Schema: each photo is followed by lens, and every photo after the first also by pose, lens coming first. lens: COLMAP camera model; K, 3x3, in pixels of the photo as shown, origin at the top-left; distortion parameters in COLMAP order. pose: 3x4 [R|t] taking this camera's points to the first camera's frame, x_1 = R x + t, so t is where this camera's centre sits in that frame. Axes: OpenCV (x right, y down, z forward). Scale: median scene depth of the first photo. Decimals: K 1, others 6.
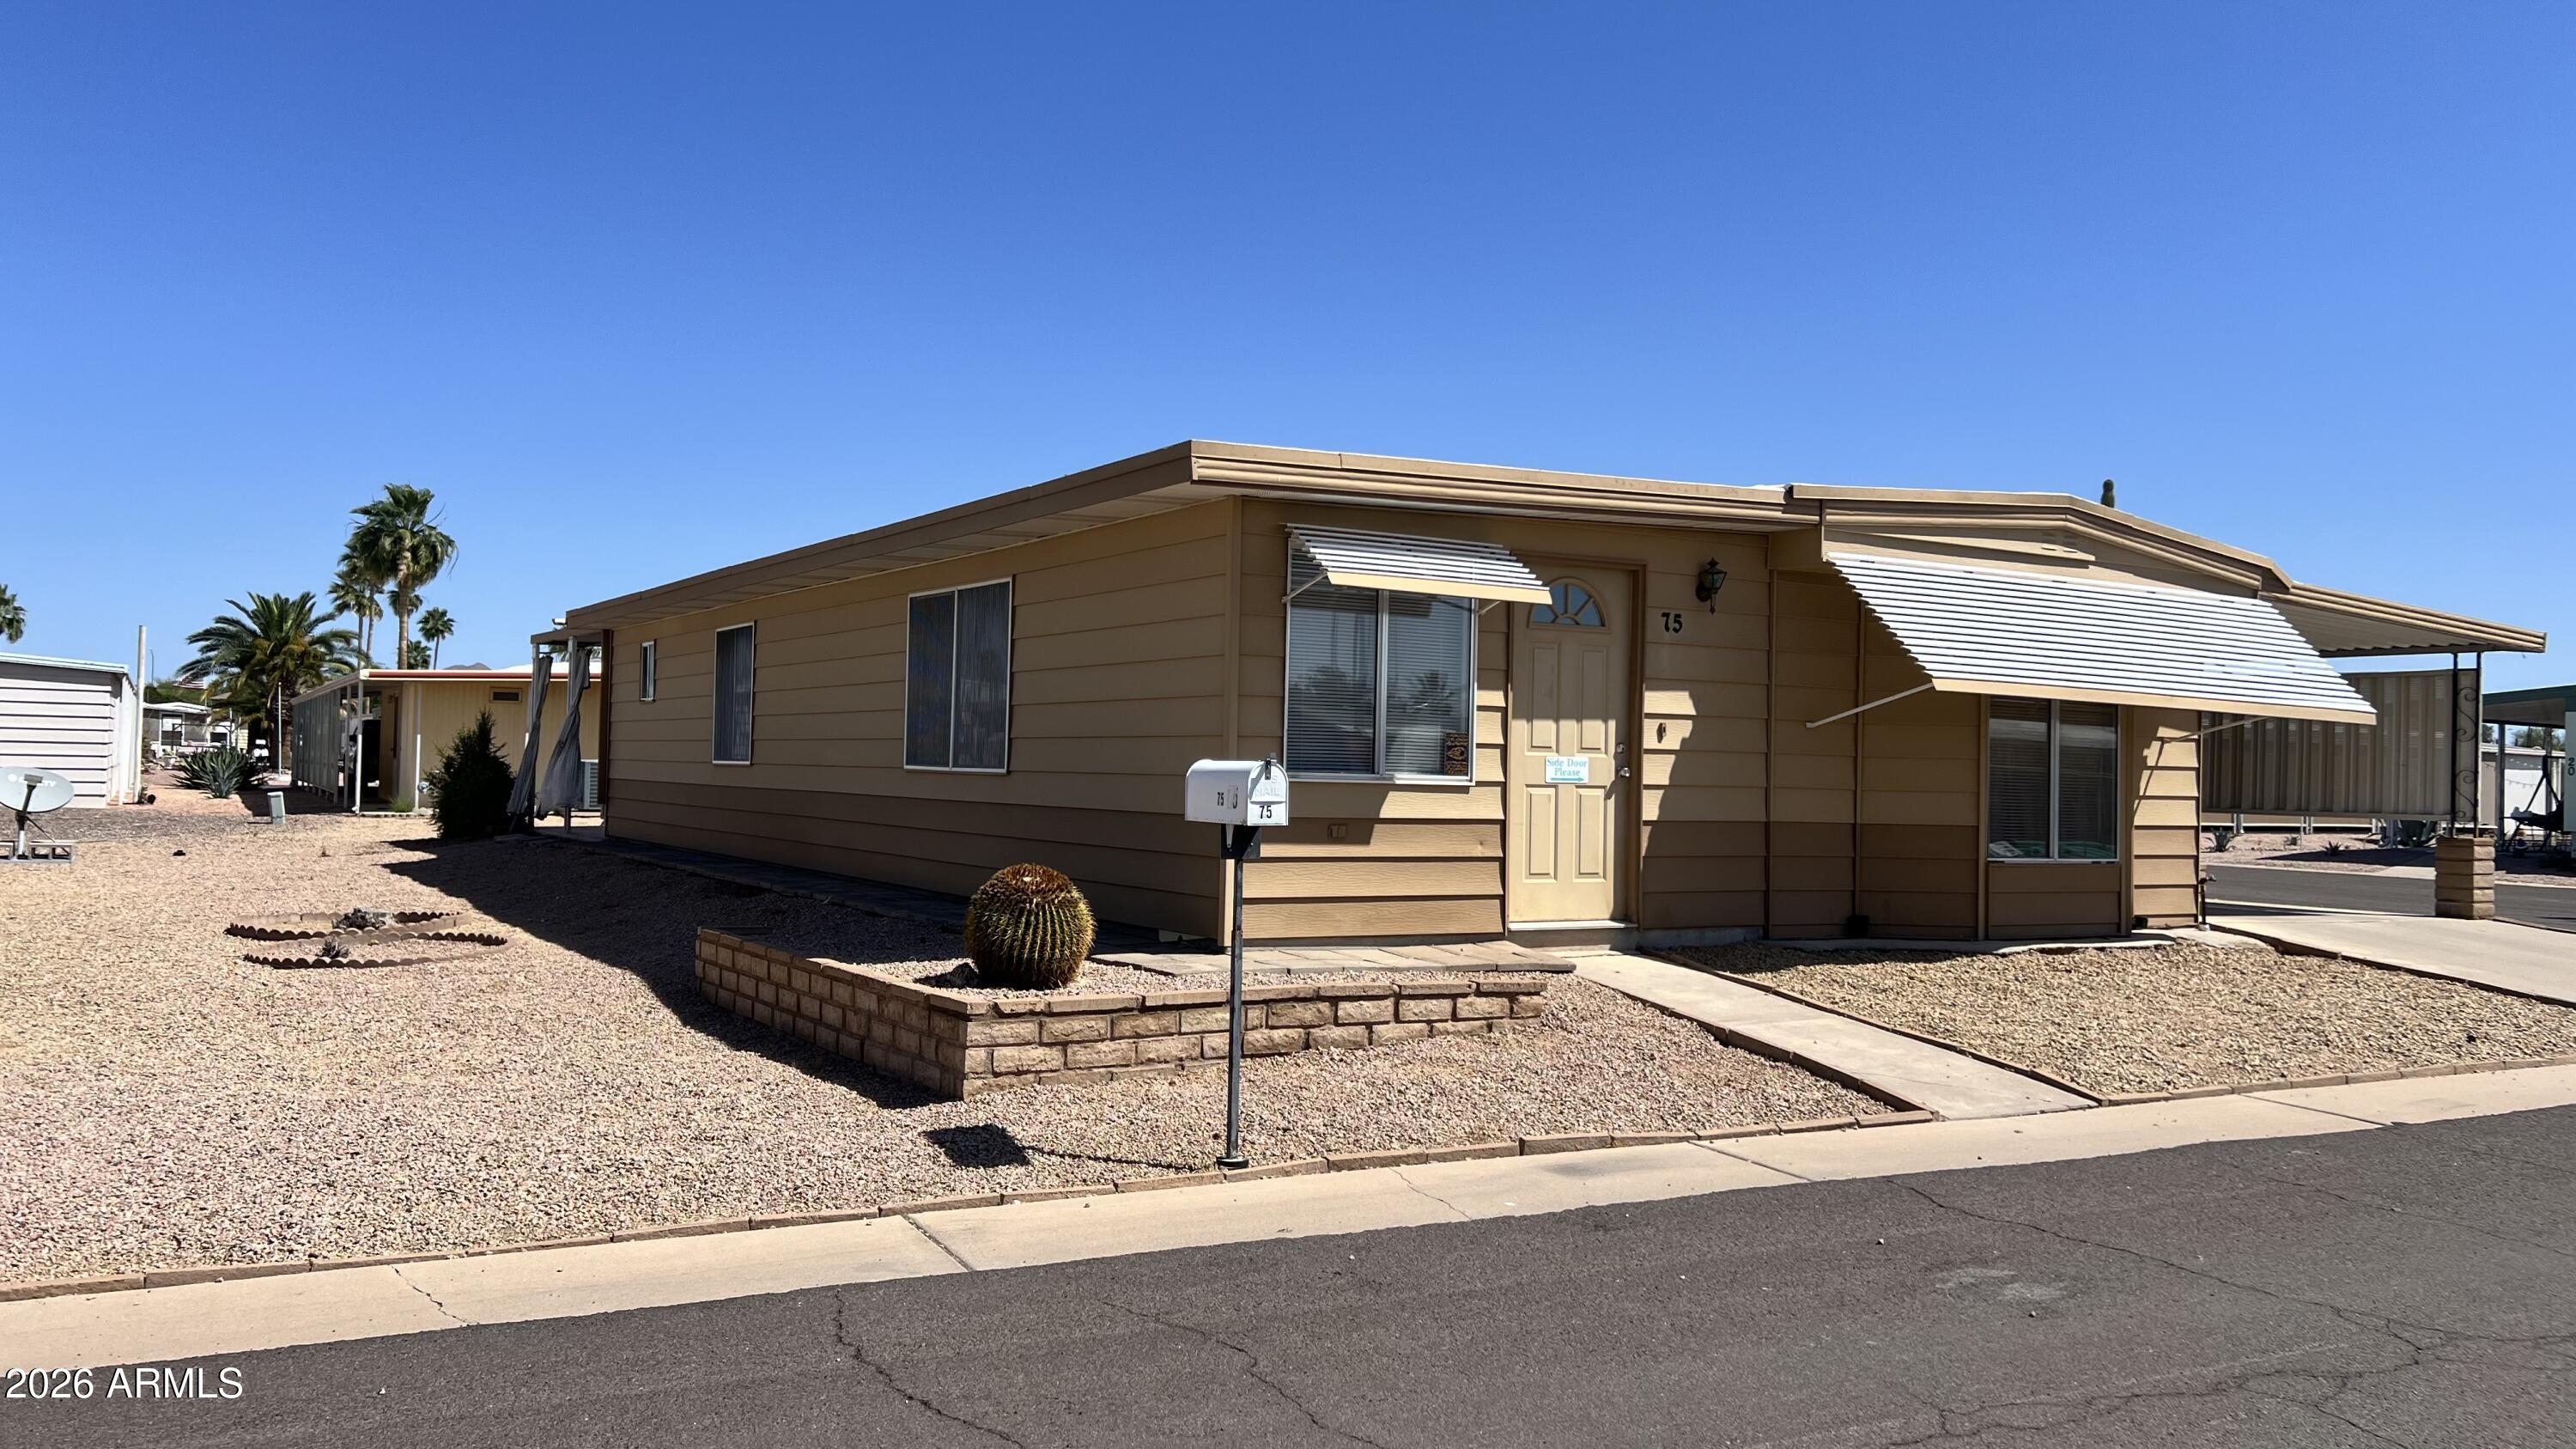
lens RADIAL K [[1927.3, 0, 1284.4], [0, 1927.3, 709.2], [0, 0, 1]] dist [0.096369, 0.000346]
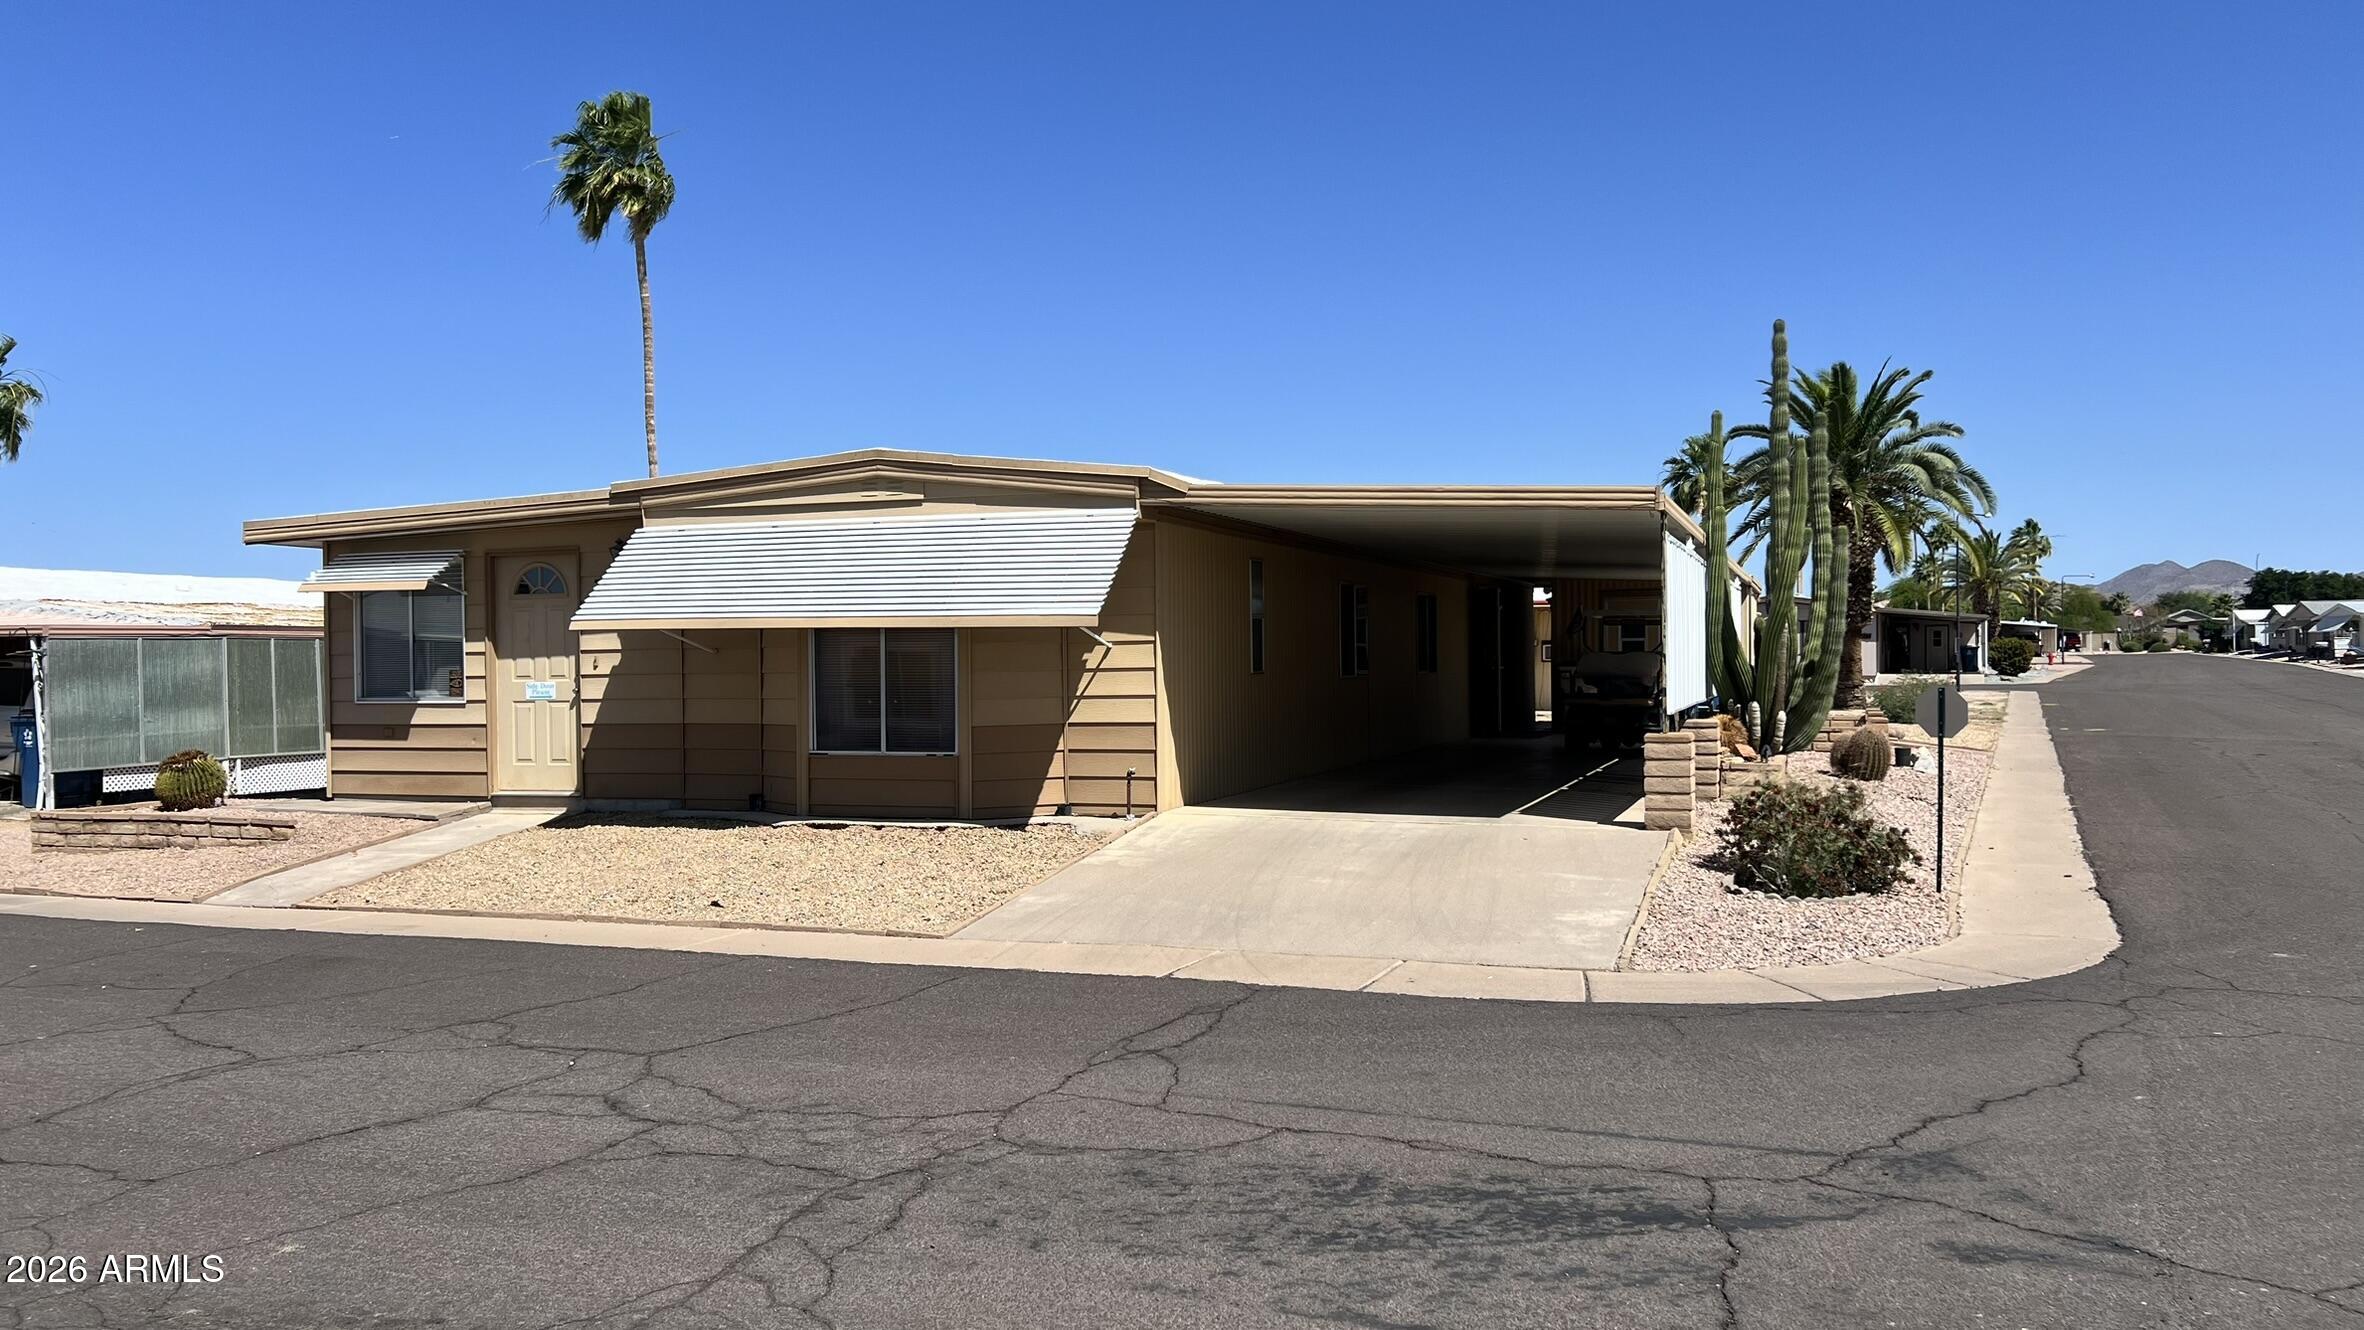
lens RADIAL K [[1765.6, 0, 1182.0], [0, 1765.6, 665.0], [0, 0, 1]] dist [0.094158, -0.114325]
pose [[0.618505, -0.029011, -0.785245, 1.527394], [0.052113, 0.998633, 0.004153, 0.031281], [0.784051, -0.043490, 0.619171, 0.524306]]
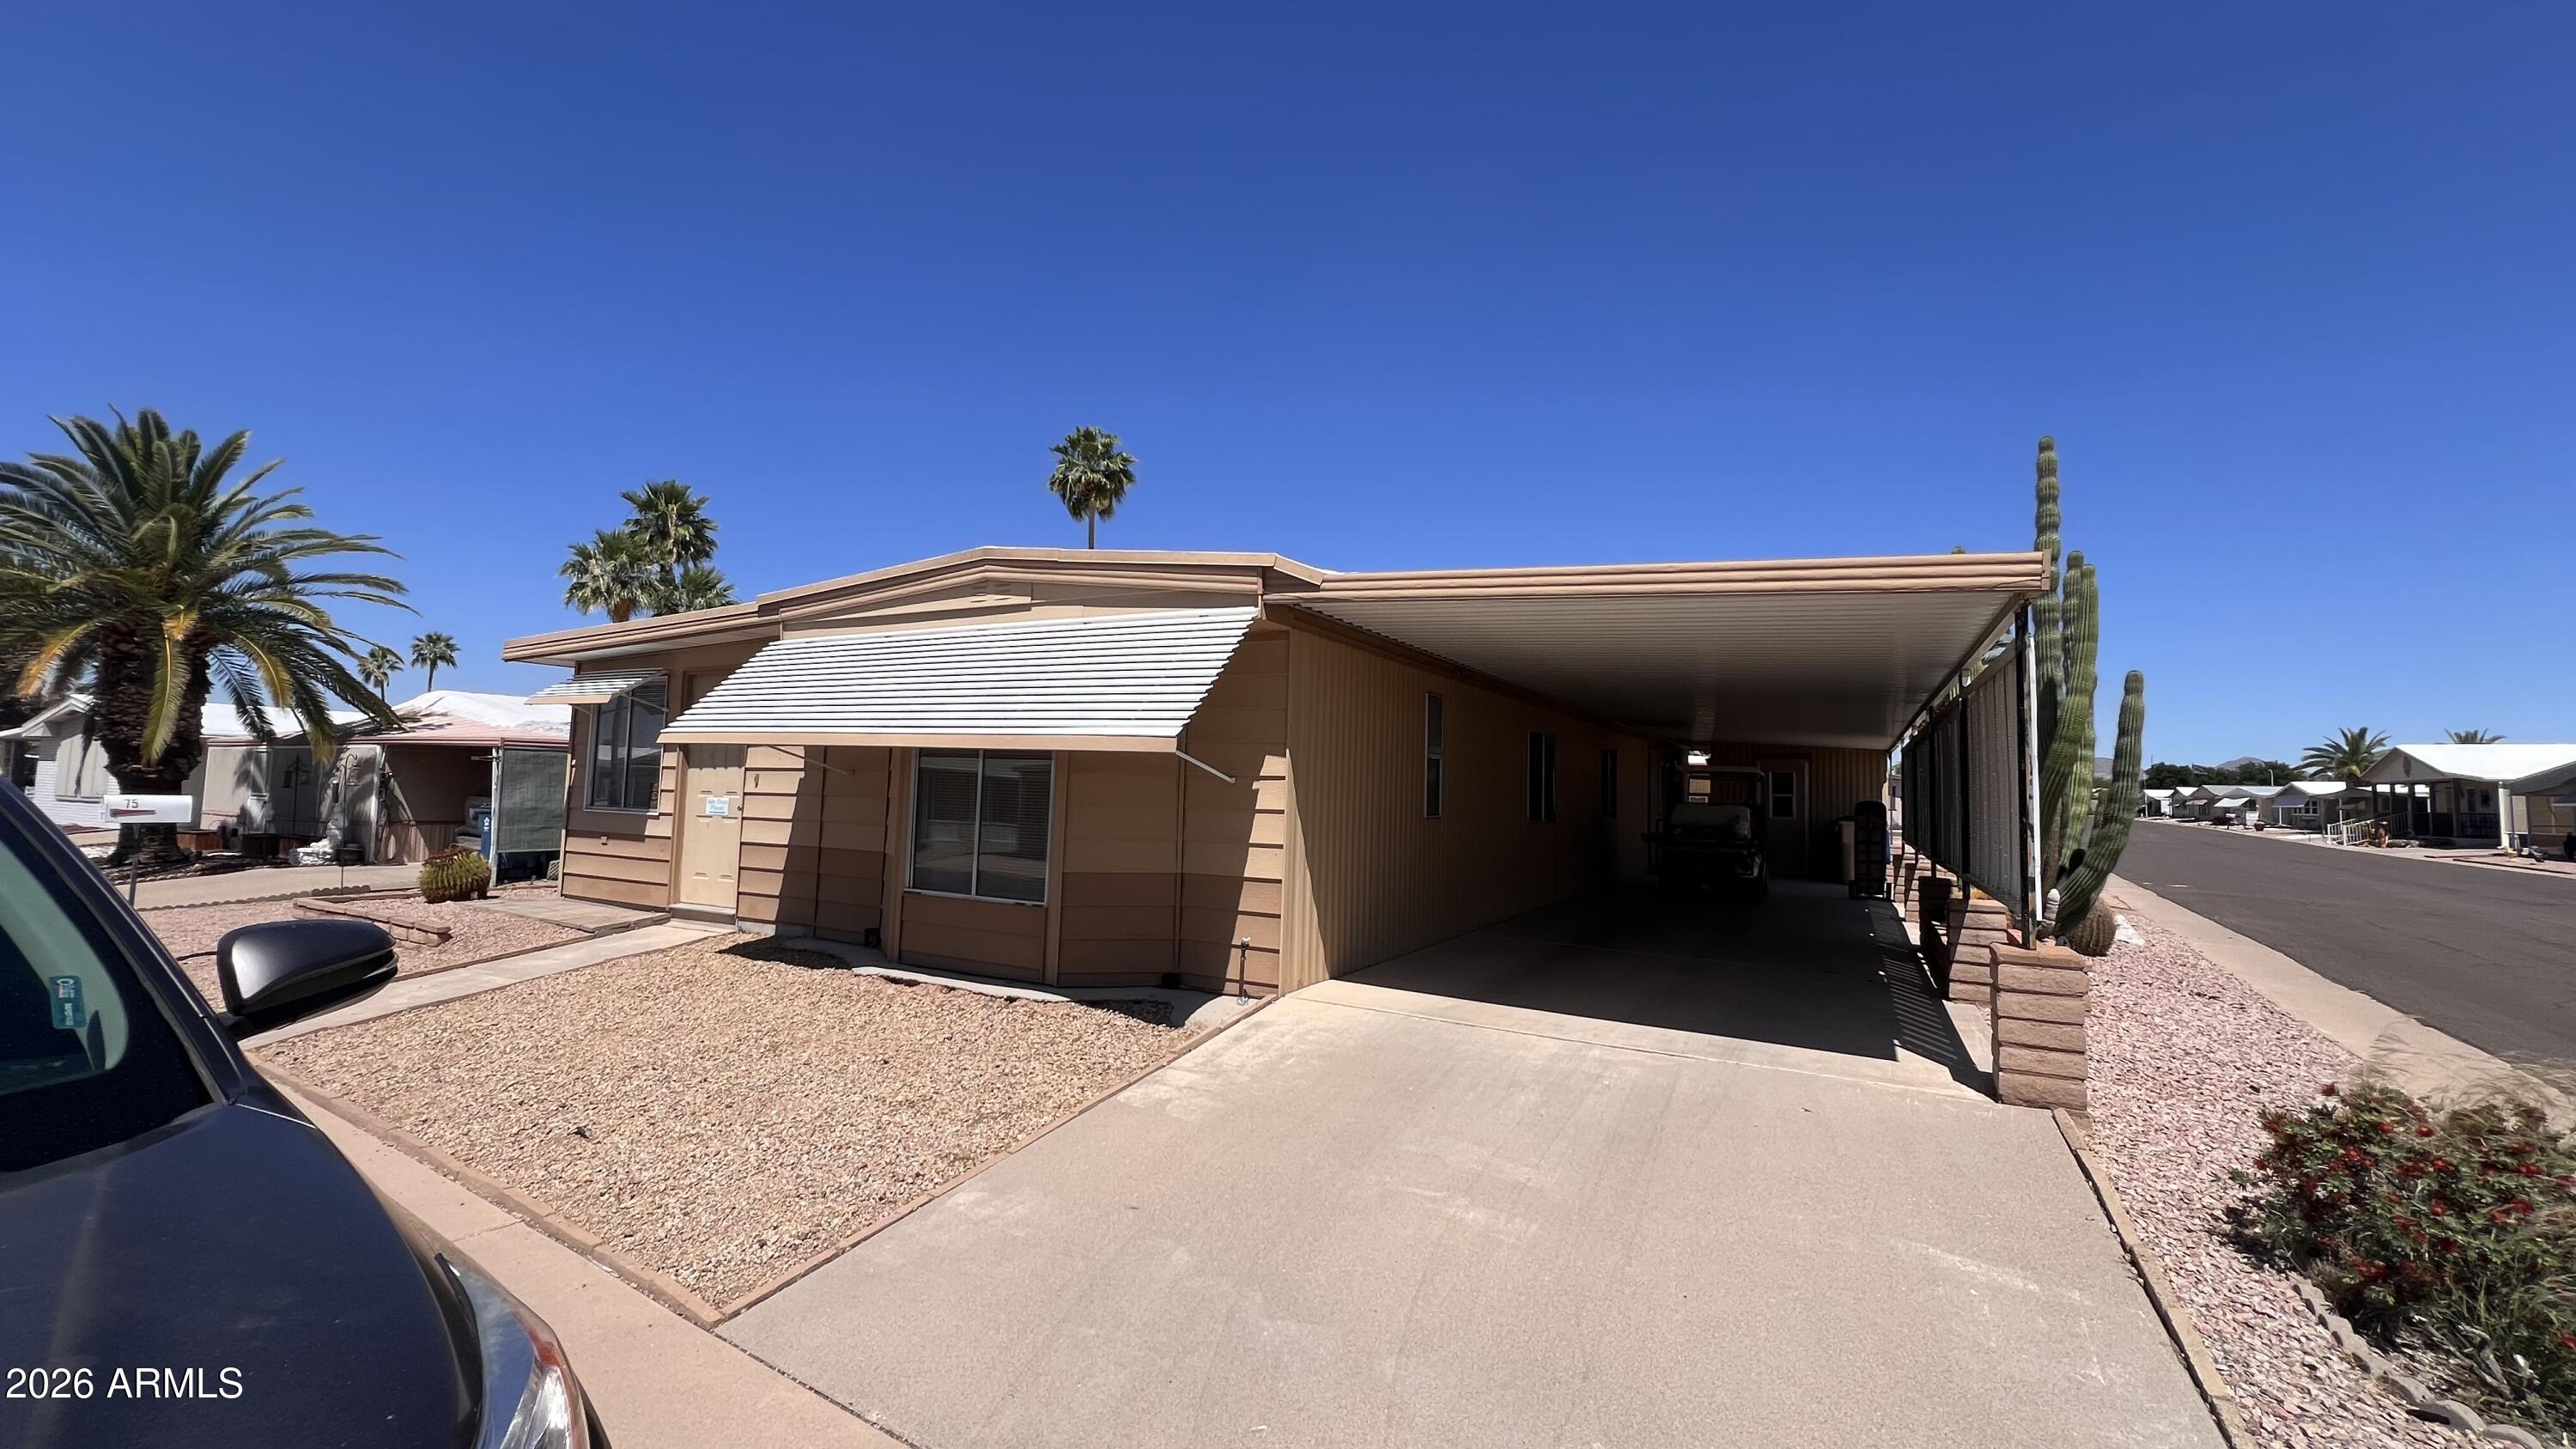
lens RADIAL K [[1009.7, 0, 1301.6], [0, 1009.7, 714.5], [0, 0, 1]] dist [0.005043, 0.000069]
pose [[0.506353, -0.076379, -0.858937, 1.058512], [0.014015, 0.996667, -0.080365, 0.029554], [0.862212, 0.028655, 0.505736, 0.978164]]
